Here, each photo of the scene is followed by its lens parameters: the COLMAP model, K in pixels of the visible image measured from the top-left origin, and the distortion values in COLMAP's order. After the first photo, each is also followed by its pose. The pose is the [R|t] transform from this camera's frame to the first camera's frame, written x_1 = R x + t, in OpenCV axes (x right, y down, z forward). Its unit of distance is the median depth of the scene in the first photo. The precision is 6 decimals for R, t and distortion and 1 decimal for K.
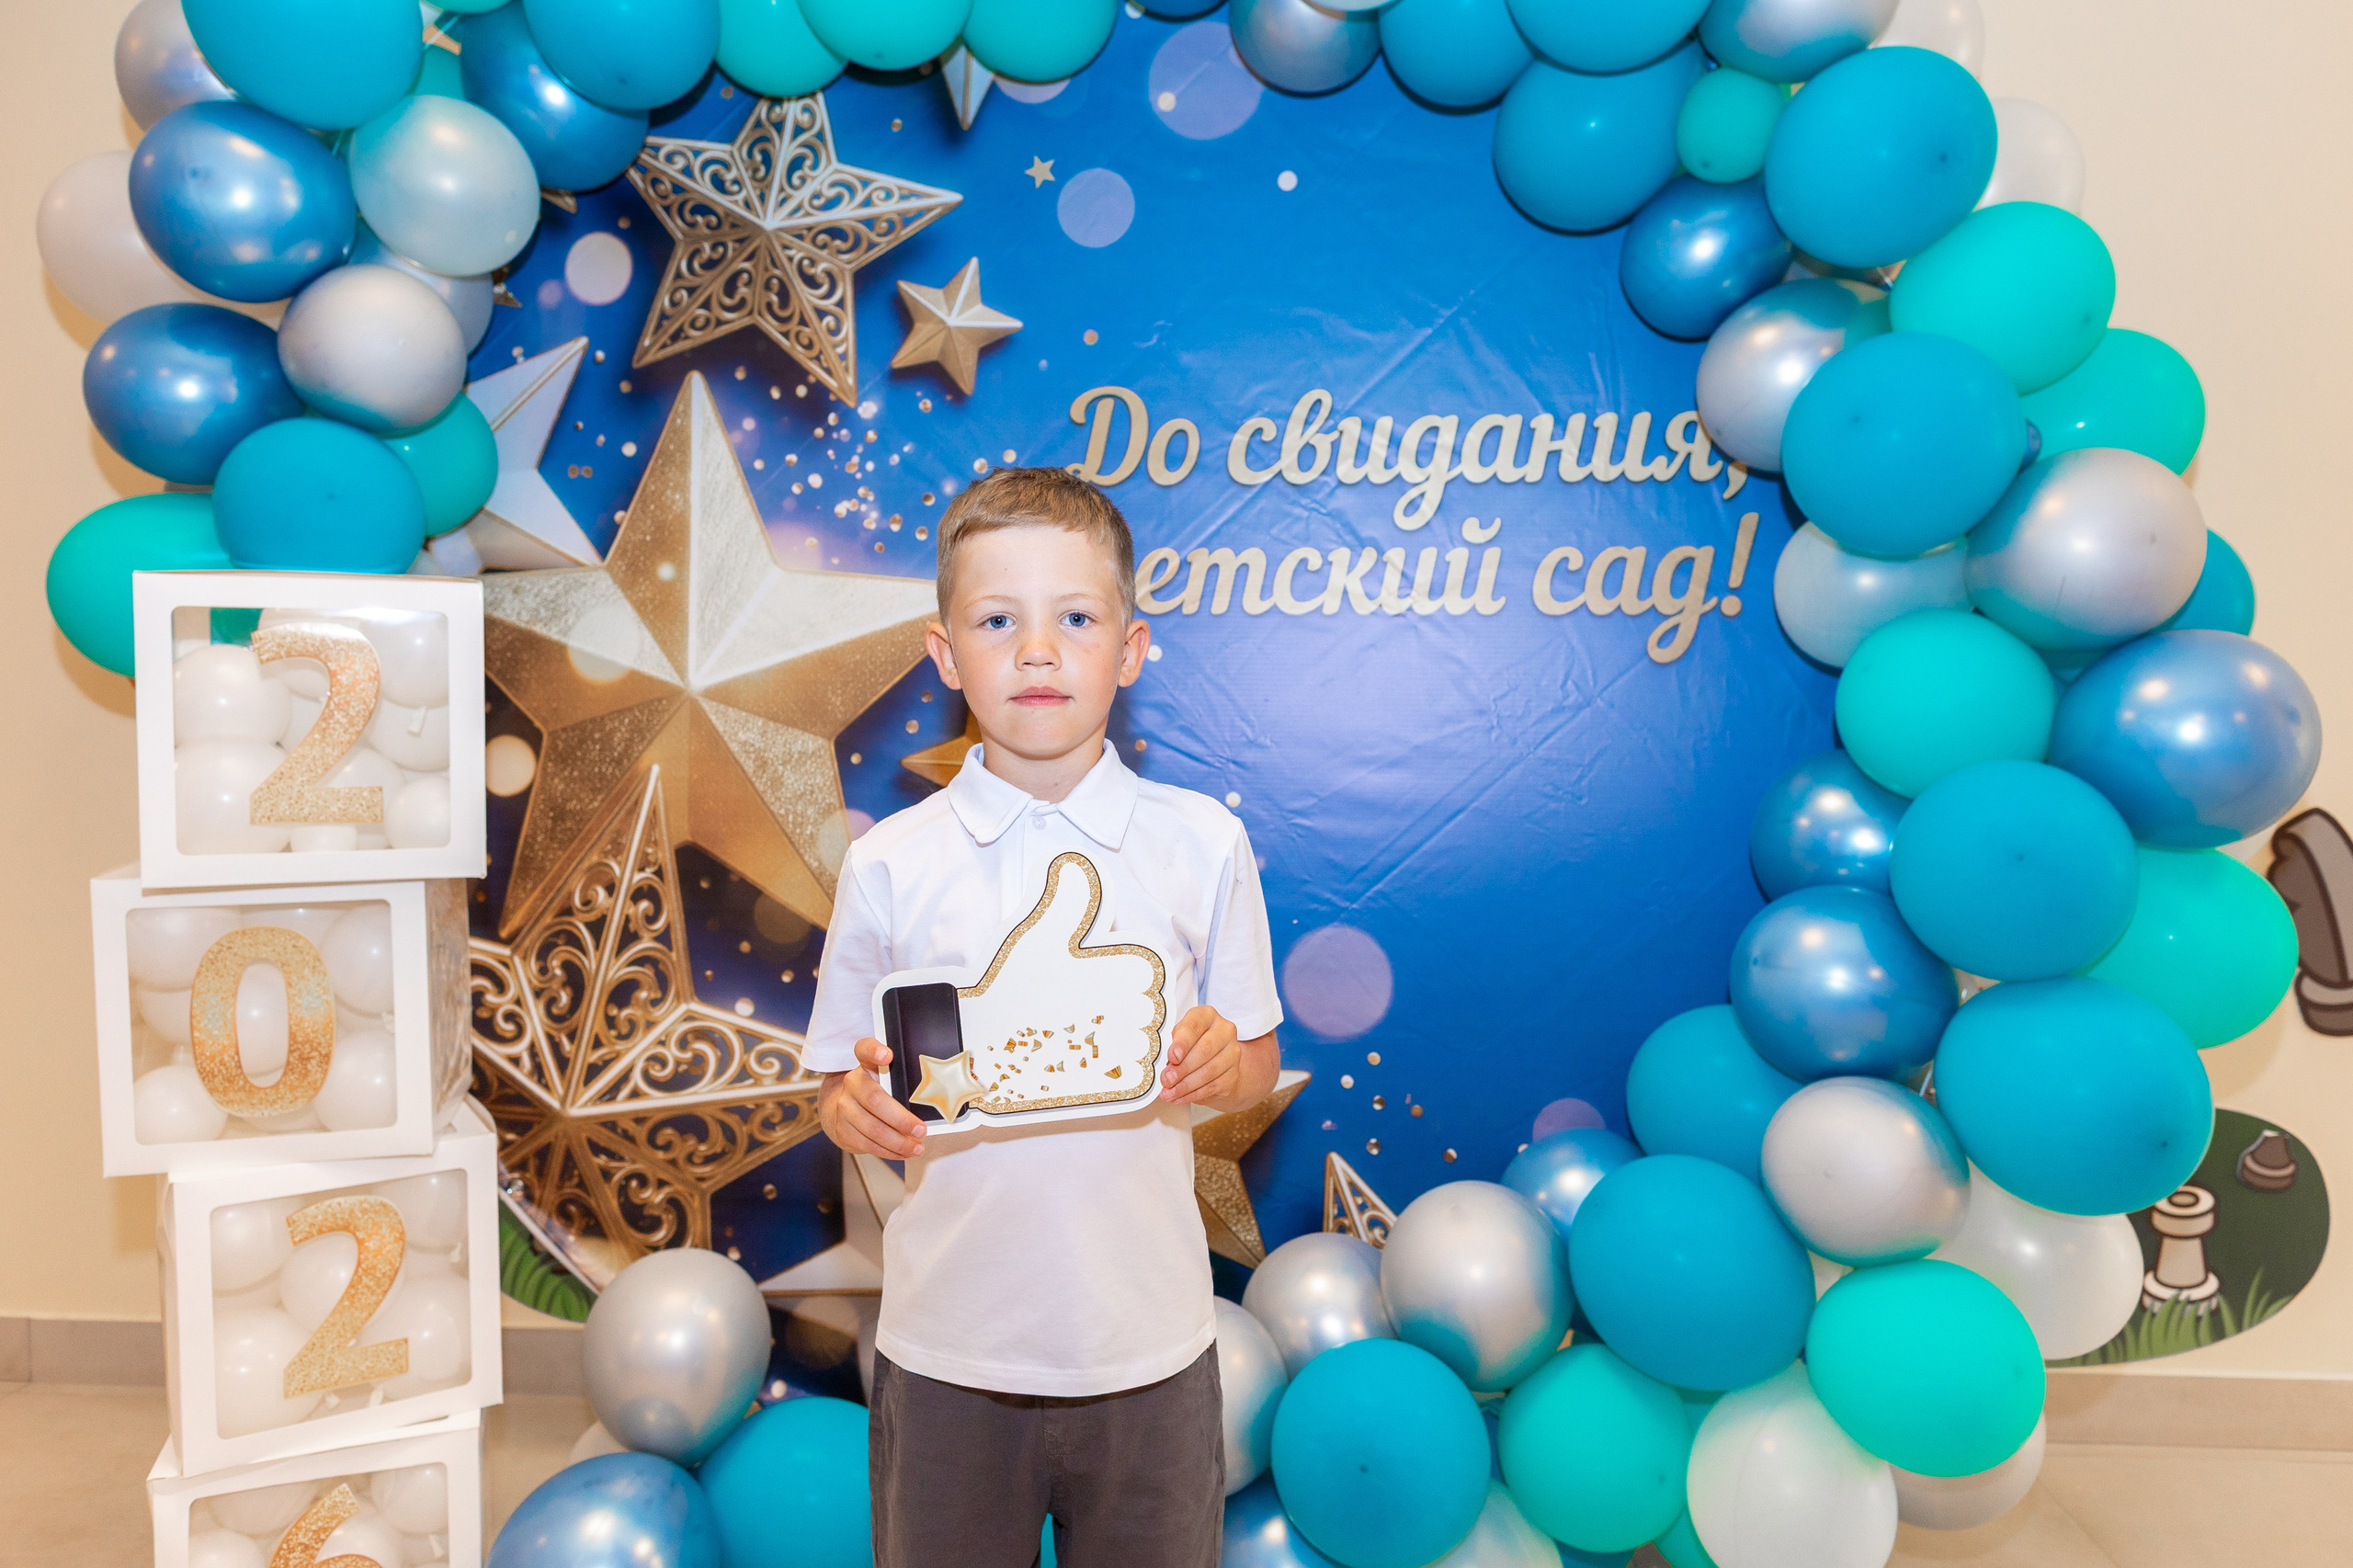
lens RADIAL K [[1589.9, 0, 1179.2], [0, 1589.9, 772.4], [0, 0, 1]] dist [0.004160, -0.003583]
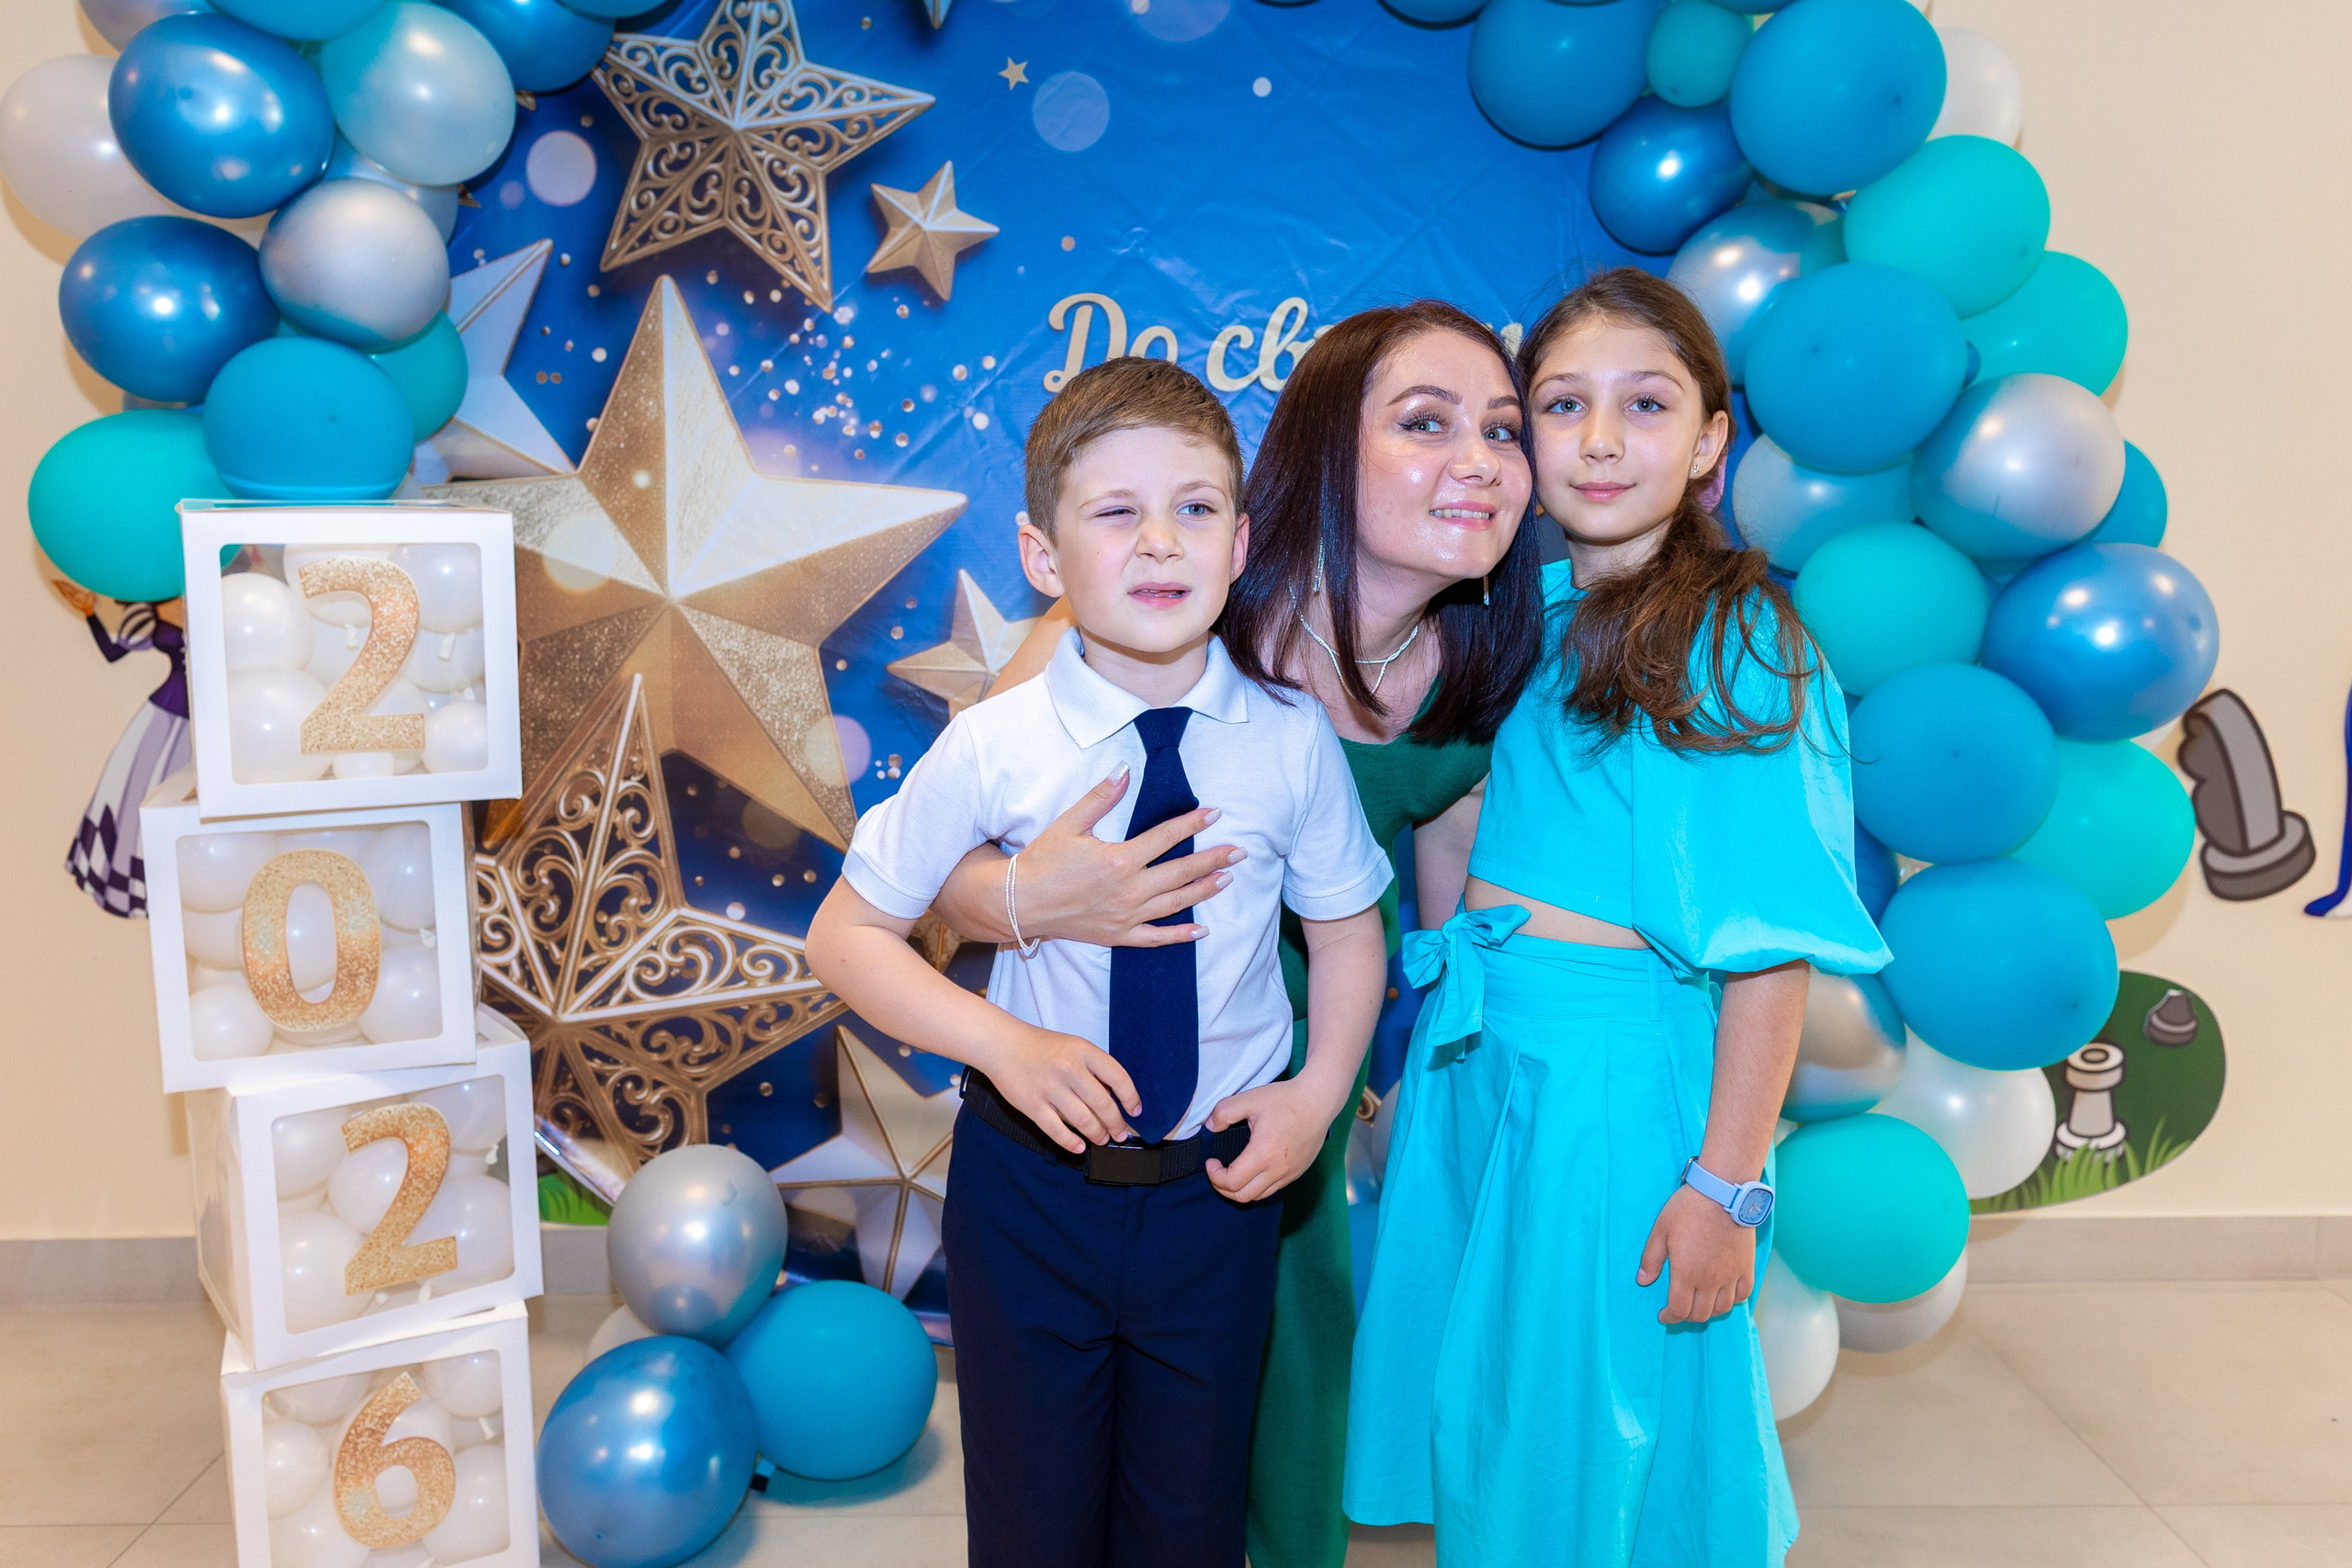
lens RADIAL K [[1783.9, 0, 1156.6], [0, 1783.9, 742.6], [0, 0, 1]] dist [0.006076, -0.002113]
pose [[0.997559, -0.018110, 0.067445, -0.079890], [0.013383, 0.997466, 0.069878, -0.035907], [-0.068540, -0.068805, 0.995273, -0.145784]]
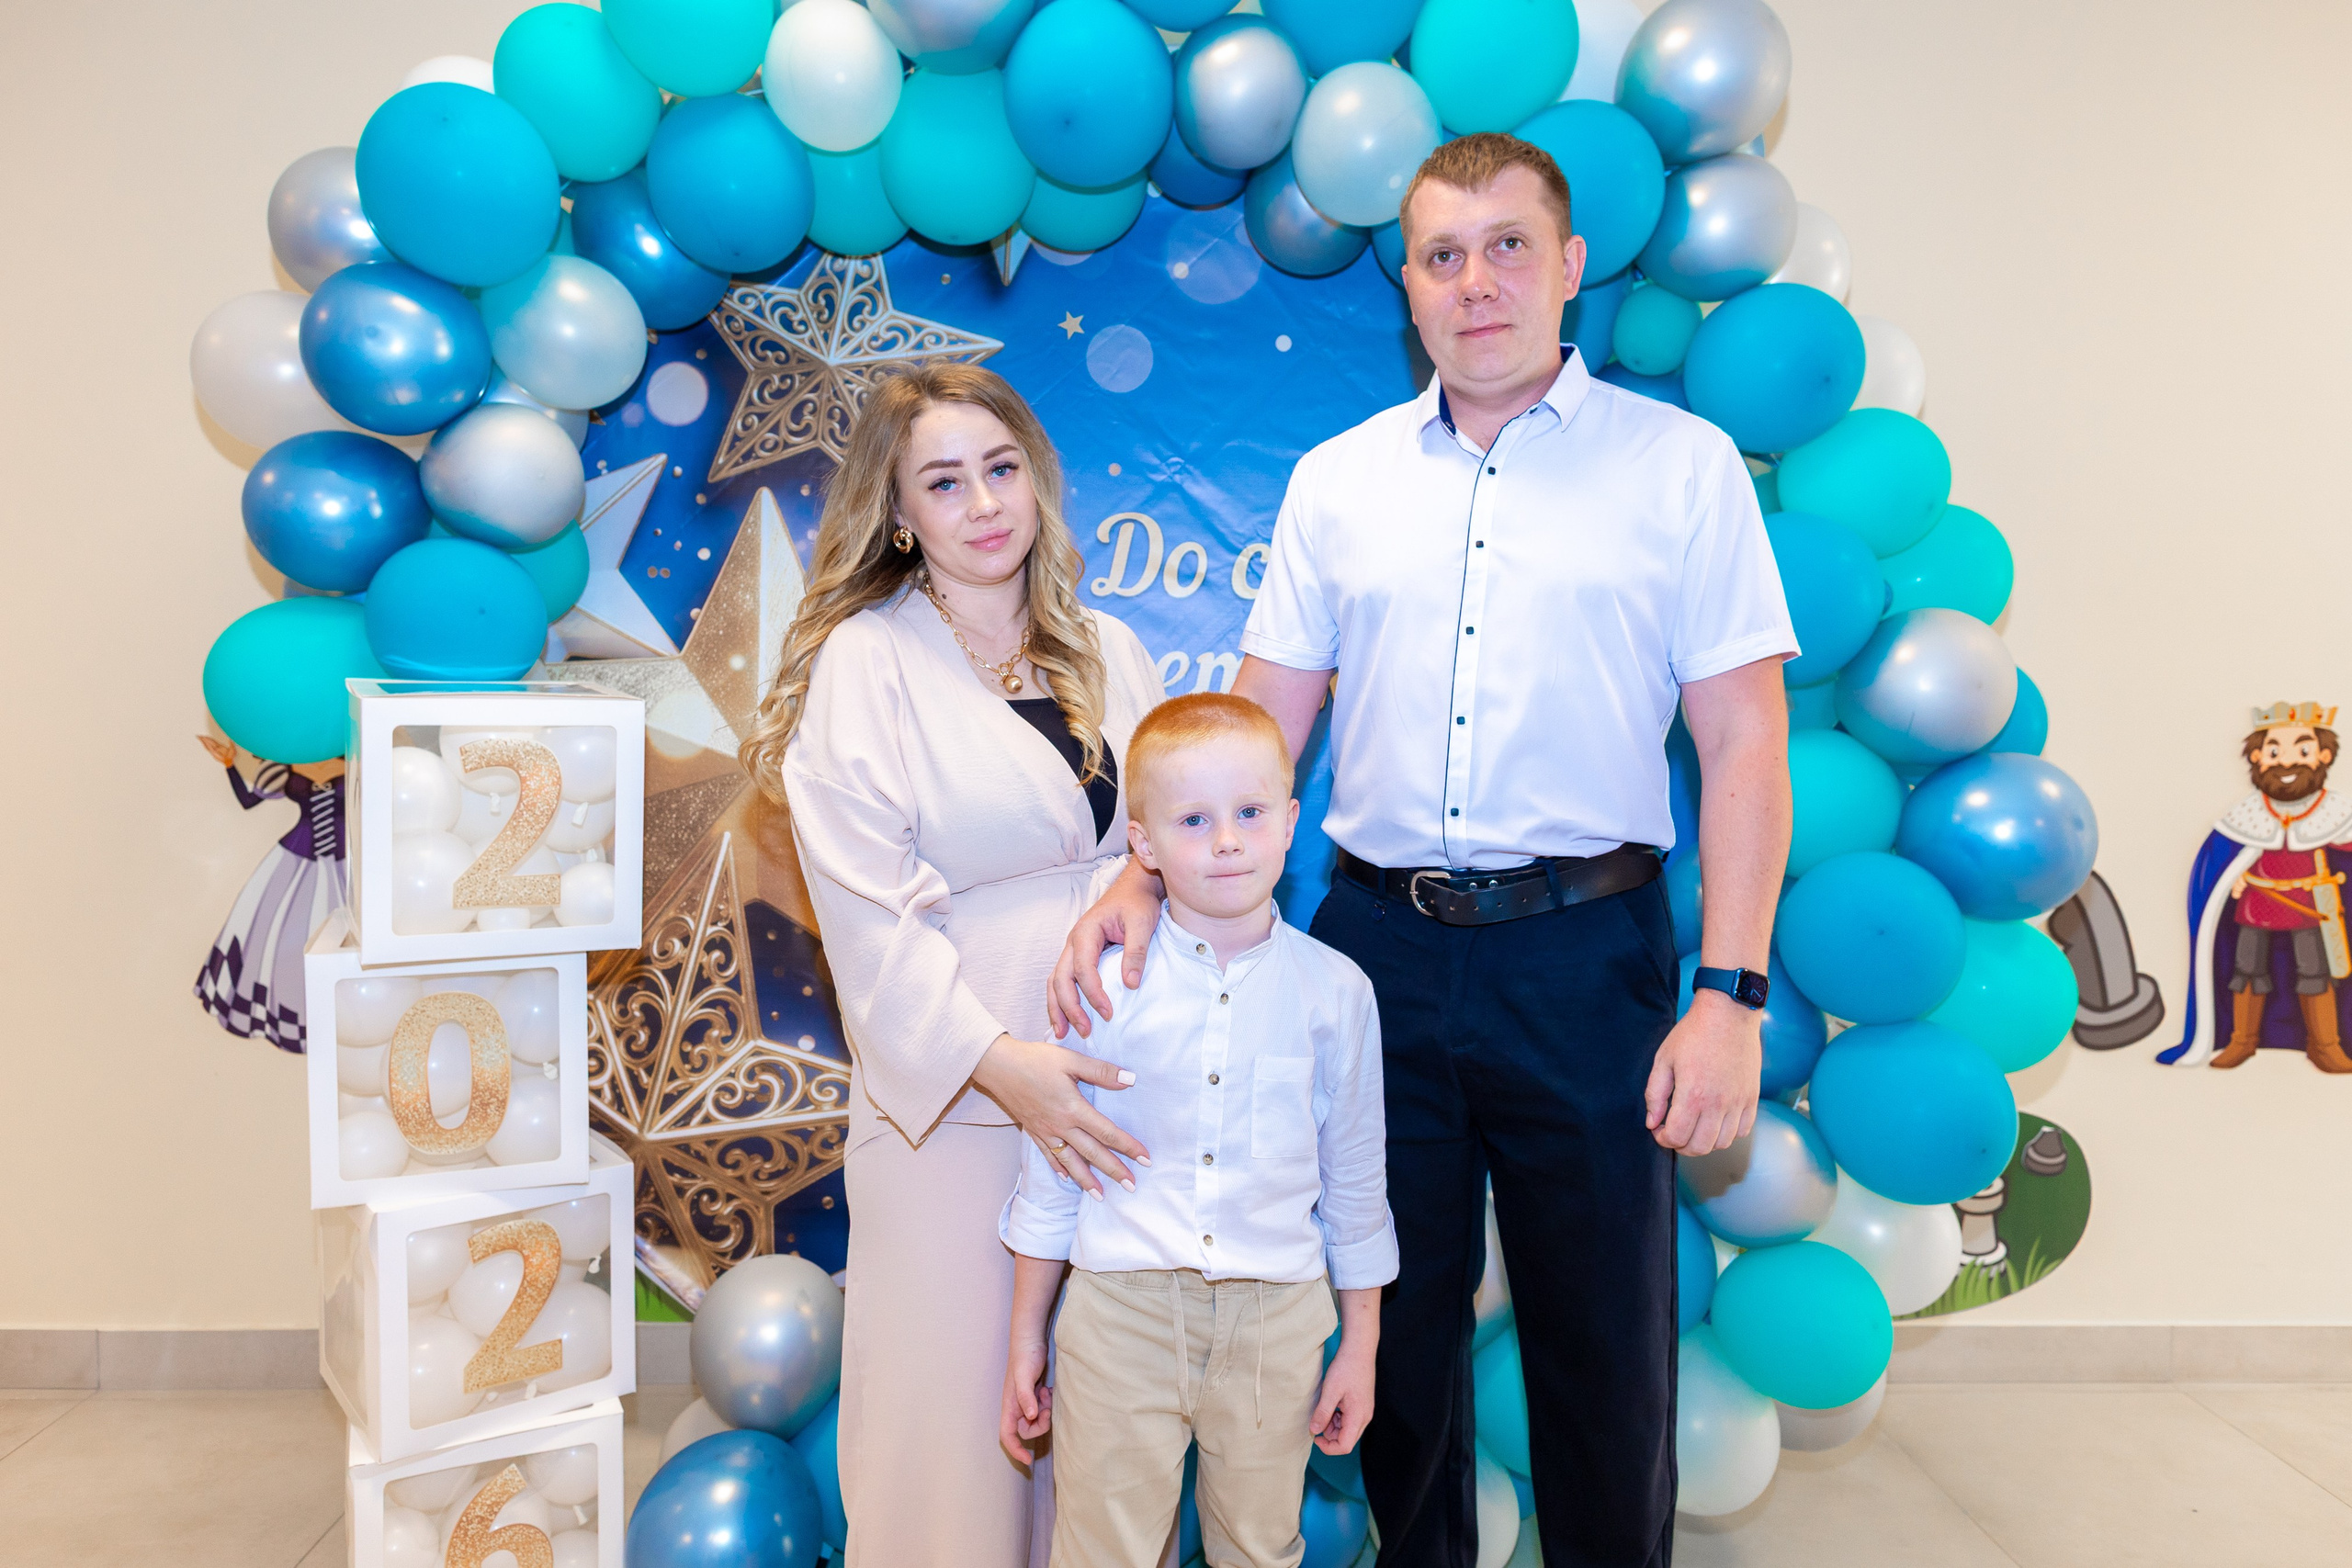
lens RADIAL K [[1589.1, 0, 1161.3], [0, 1589.1, 770.4], [0, 0, 1]] dist [0.004160, -0.003583]
pose [[0.994600, 0.006519, 0.103574, -0.138367], [-0.007740, 0.999905, 0.011394, -0.064442], [-0.103490, -0.012134, 0.994556, -0.165956]]
